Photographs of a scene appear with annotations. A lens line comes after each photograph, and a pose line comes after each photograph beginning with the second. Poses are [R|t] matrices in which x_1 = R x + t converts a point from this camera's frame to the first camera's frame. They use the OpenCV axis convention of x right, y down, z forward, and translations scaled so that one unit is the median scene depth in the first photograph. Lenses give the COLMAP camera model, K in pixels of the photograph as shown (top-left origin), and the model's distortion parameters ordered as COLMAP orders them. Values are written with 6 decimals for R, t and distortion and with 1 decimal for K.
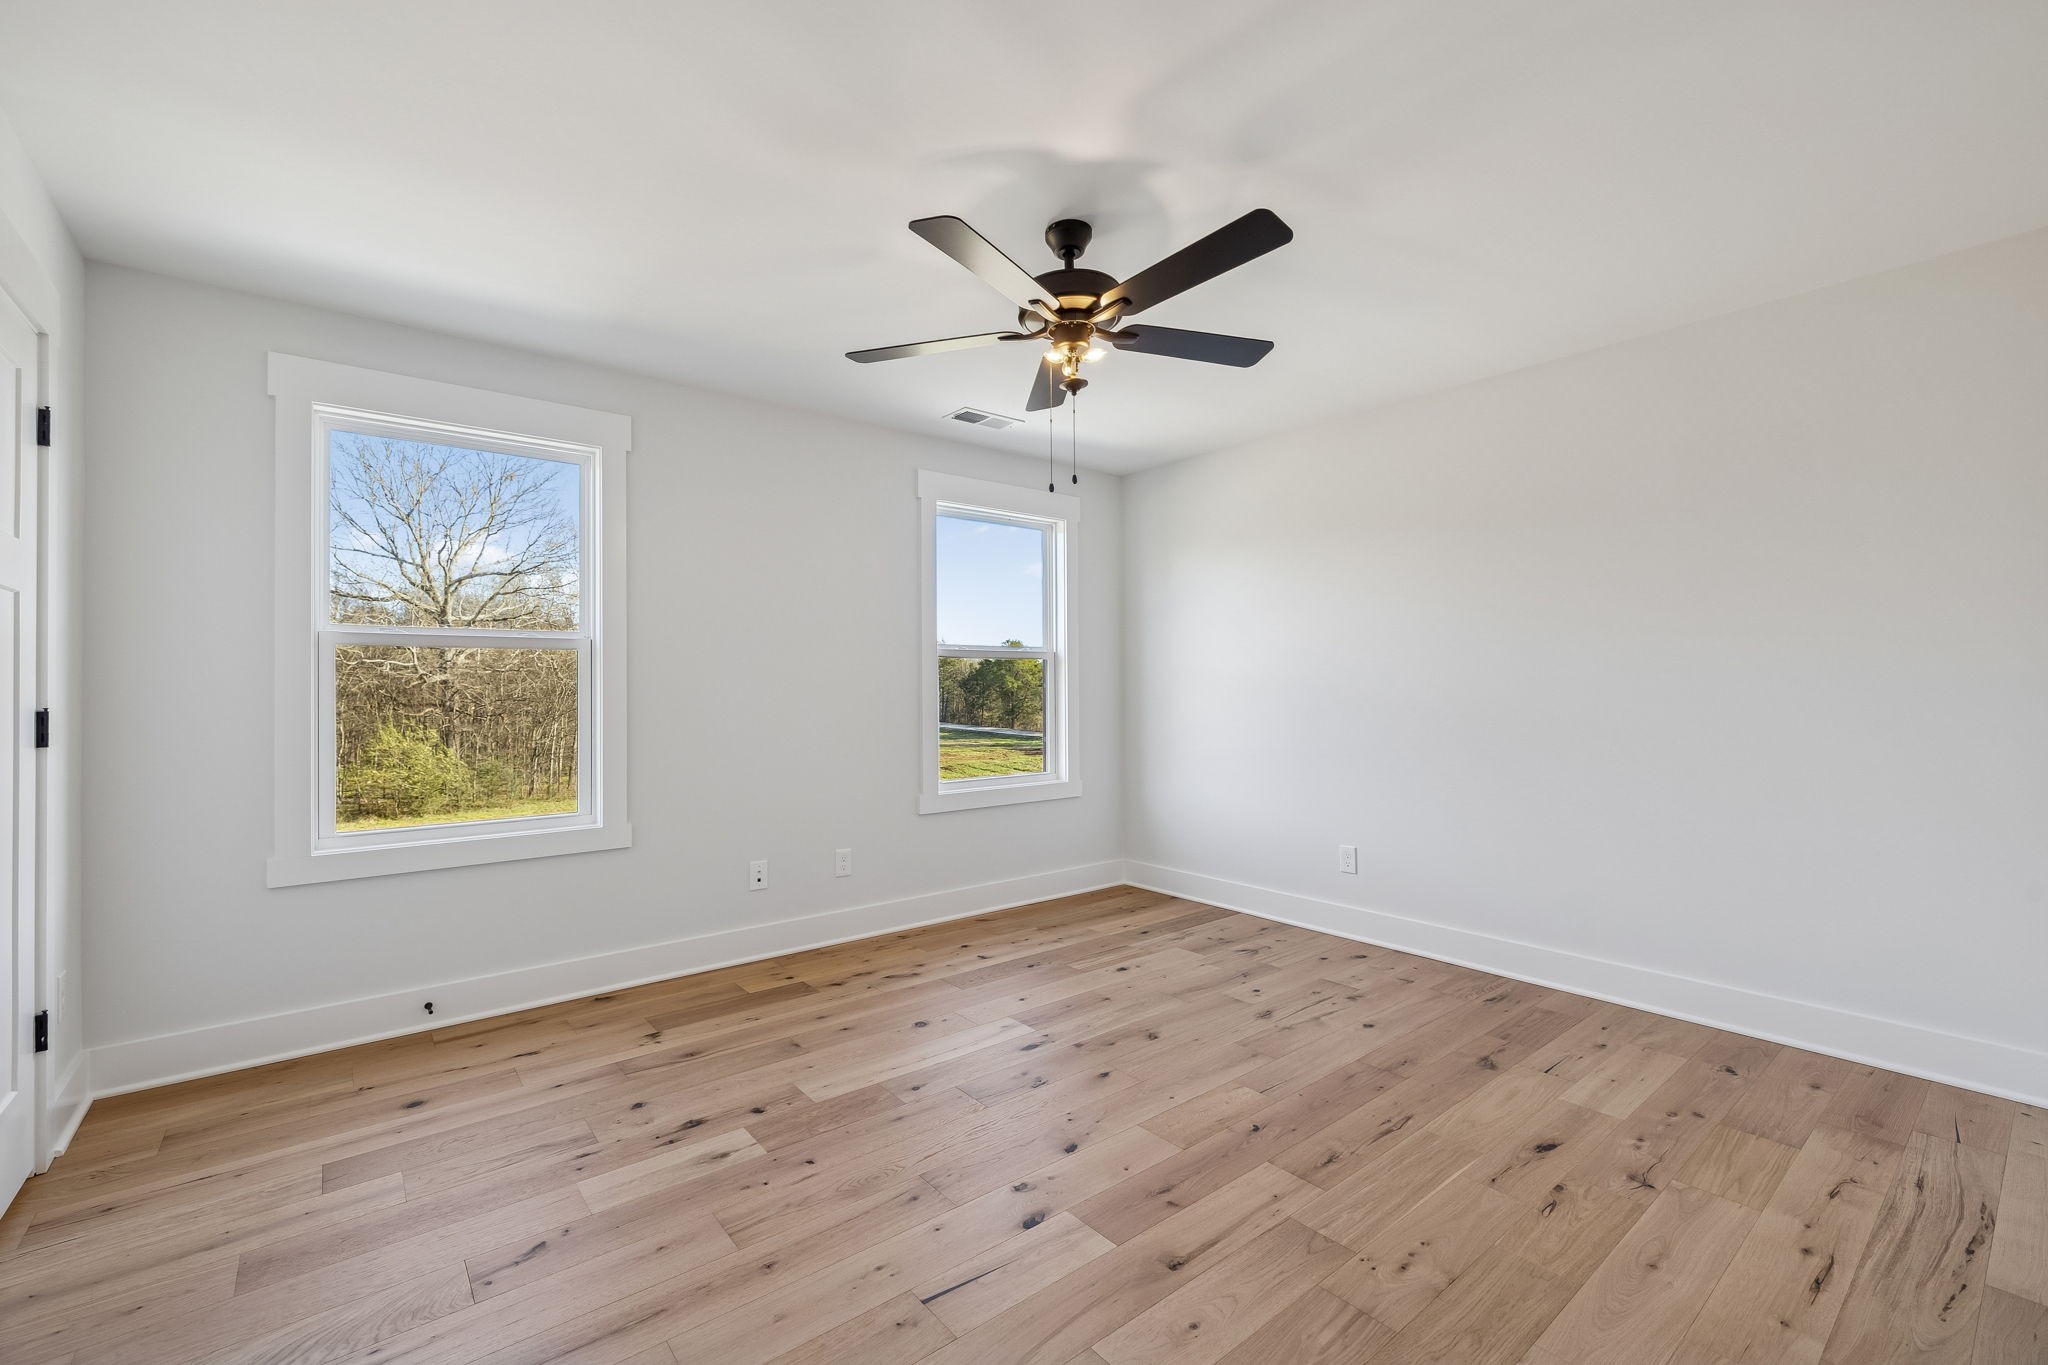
lens RADIAL K [[863.2, 0, 1019.2], [0, 863.2, 691.2], [0, 0, 1]] dist [0.001527, -0.000264]
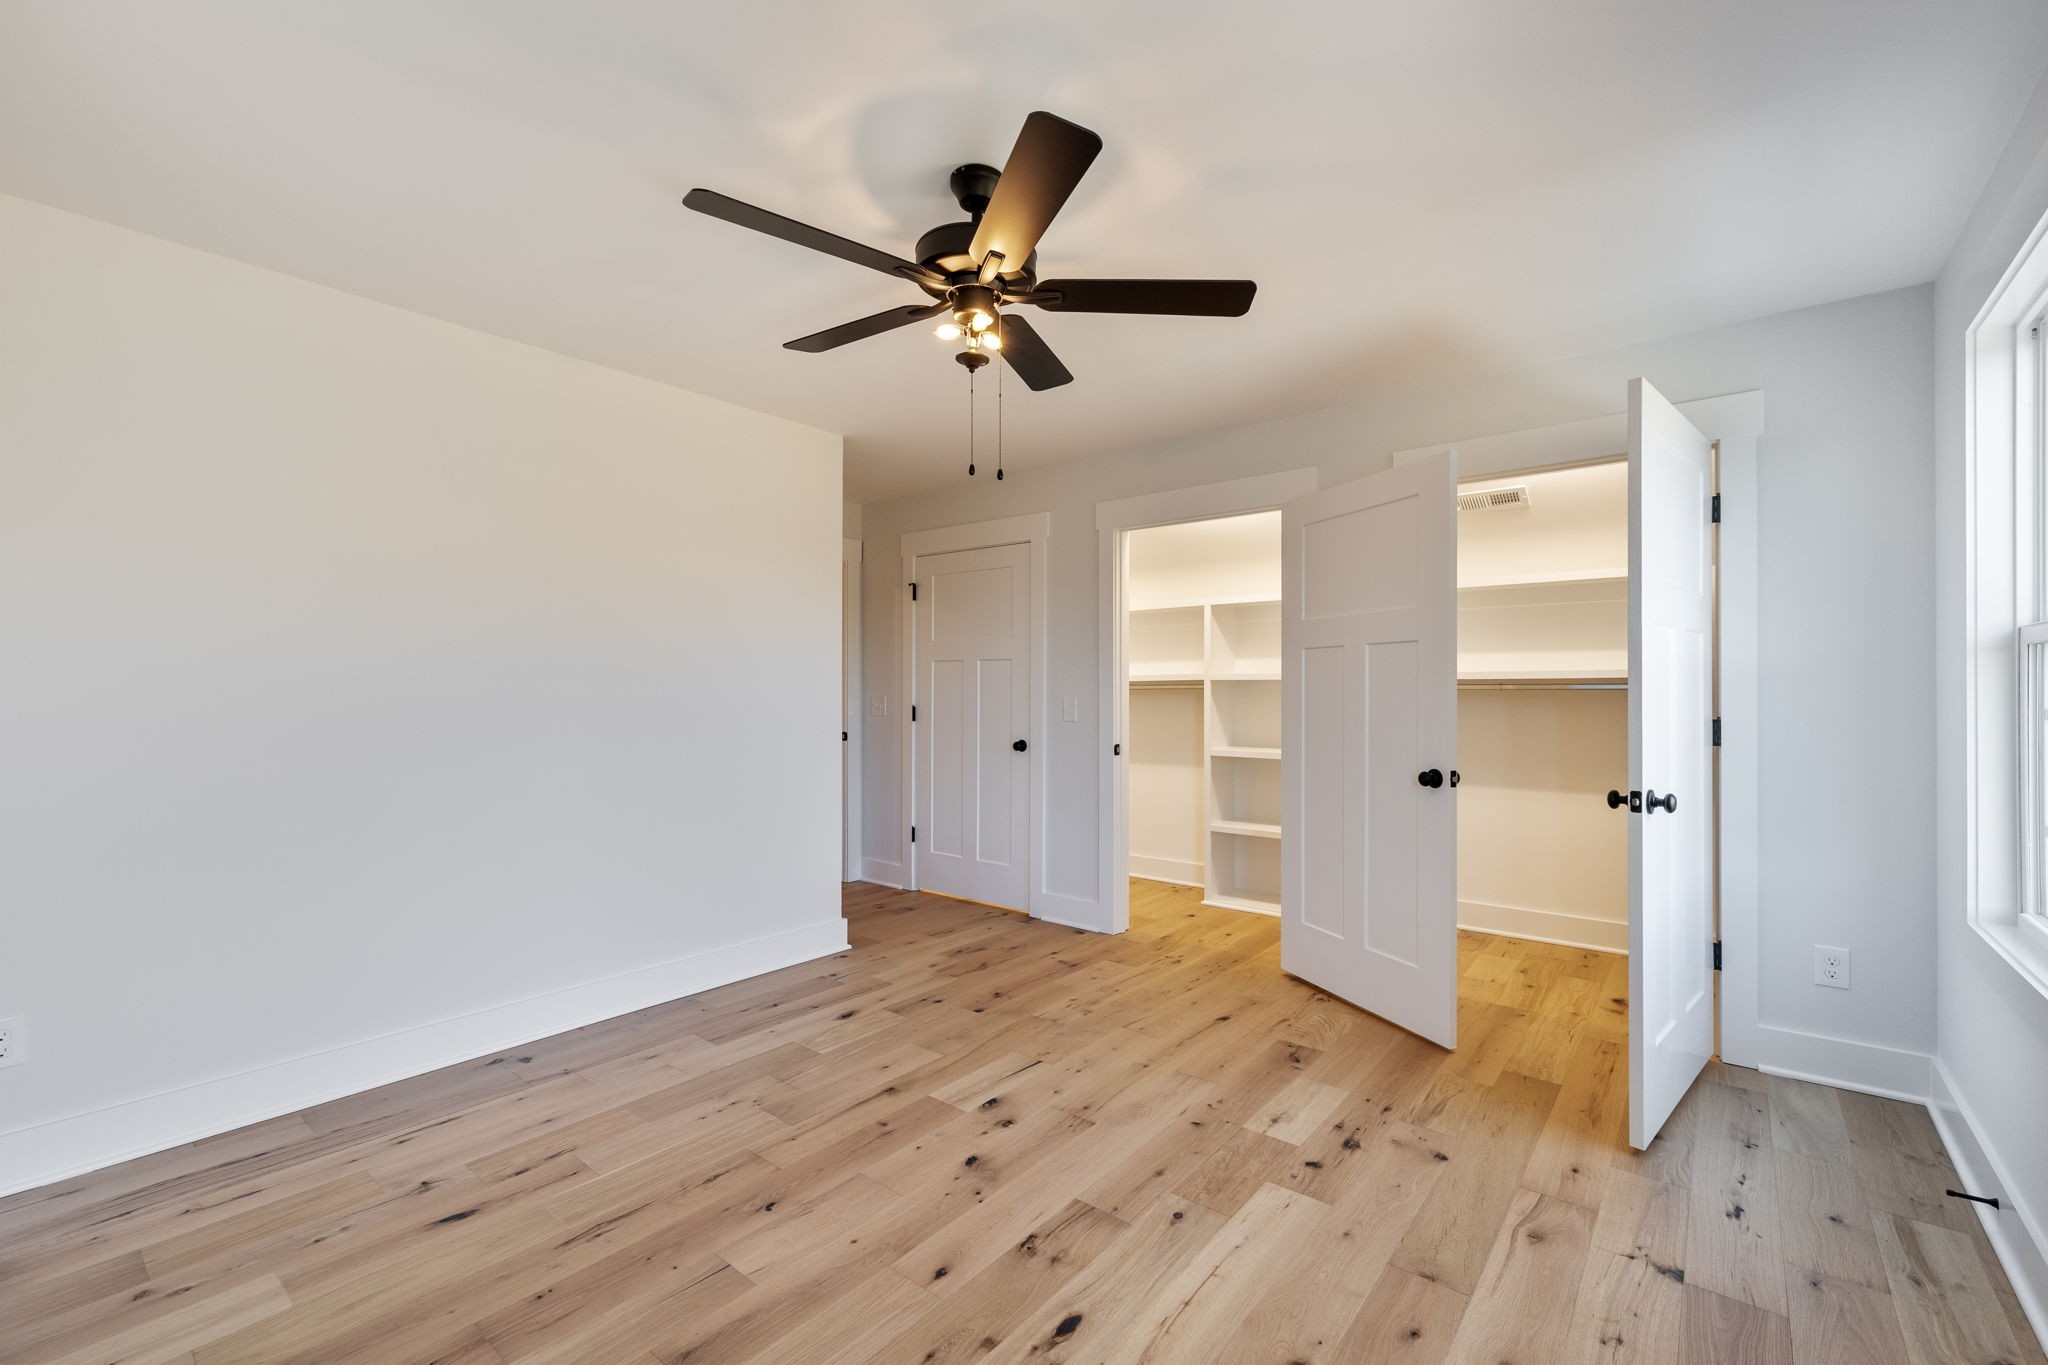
lens RADIAL K [[863.2, 0, 1019.2], [0, 863.2, 691.2], [0, 0, 1]] dist [0.001527, -0.000264]
pose [[-0.979833, 0.005213, -0.199749, 0.196207], [0.005261, 0.999986, 0.000295, -0.024470], [0.199748, -0.000762, -0.979847, 1.918912]]
